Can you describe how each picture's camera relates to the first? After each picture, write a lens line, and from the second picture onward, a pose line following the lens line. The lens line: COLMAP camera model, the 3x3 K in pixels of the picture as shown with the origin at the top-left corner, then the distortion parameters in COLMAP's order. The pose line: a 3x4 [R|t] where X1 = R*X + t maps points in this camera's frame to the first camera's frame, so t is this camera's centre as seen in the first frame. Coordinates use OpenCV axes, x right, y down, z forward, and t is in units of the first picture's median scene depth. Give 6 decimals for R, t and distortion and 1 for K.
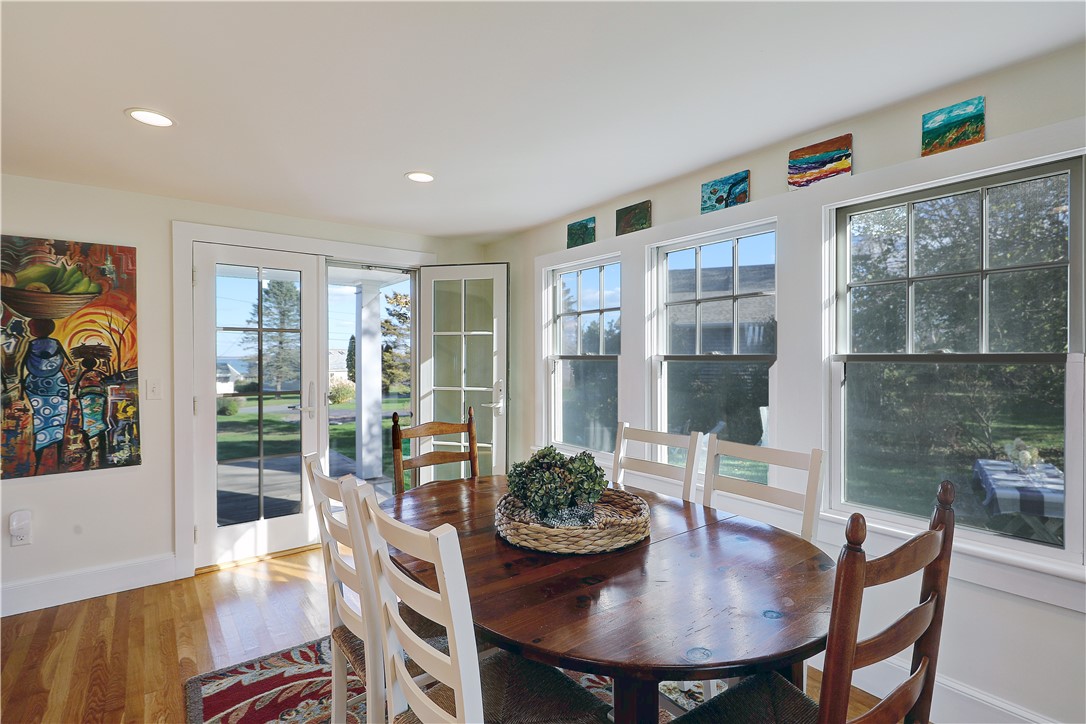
lens RADIAL K [[534.6, 0, 545.3], [0, 534.6, 358.4], [0, 0, 1]] dist [-0.001697, -0.000665]
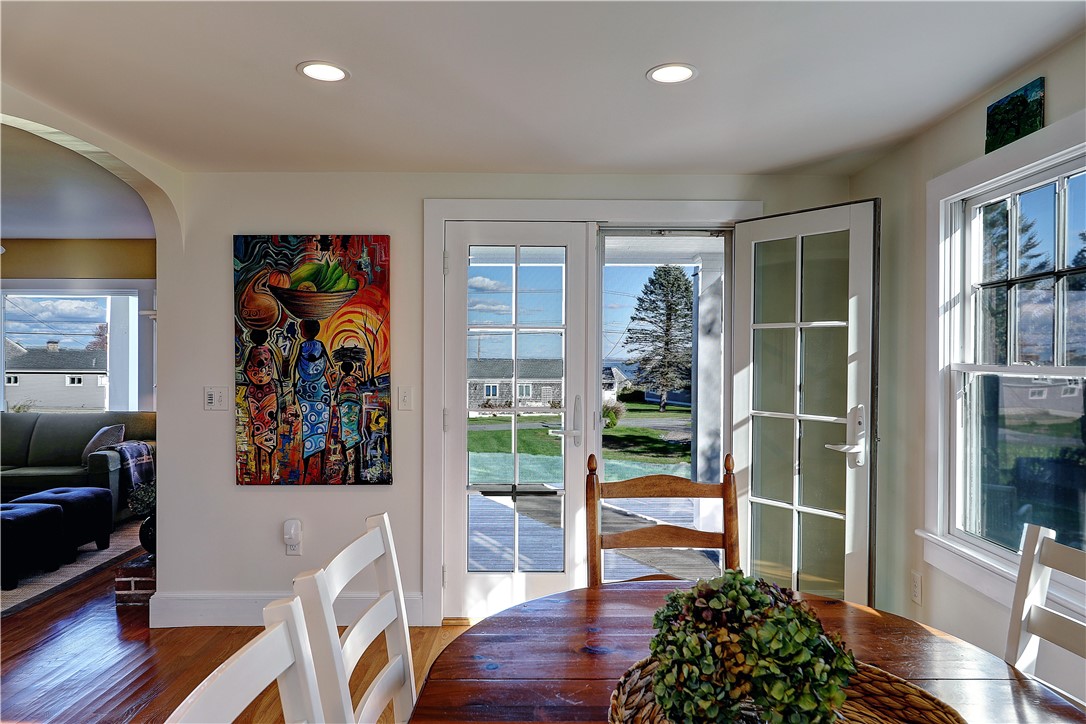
lens RADIAL K [[702.6, 0, 542.5], [0, 702.6, 360.0], [0, 0, 1]] dist [-0.008363, -0.000975]
pose [[0.790629, 0.006578, -0.612260, 0.136727], [-0.009252, 0.999956, -0.001205, -0.004826], [0.612225, 0.006618, 0.790656, 0.253099]]
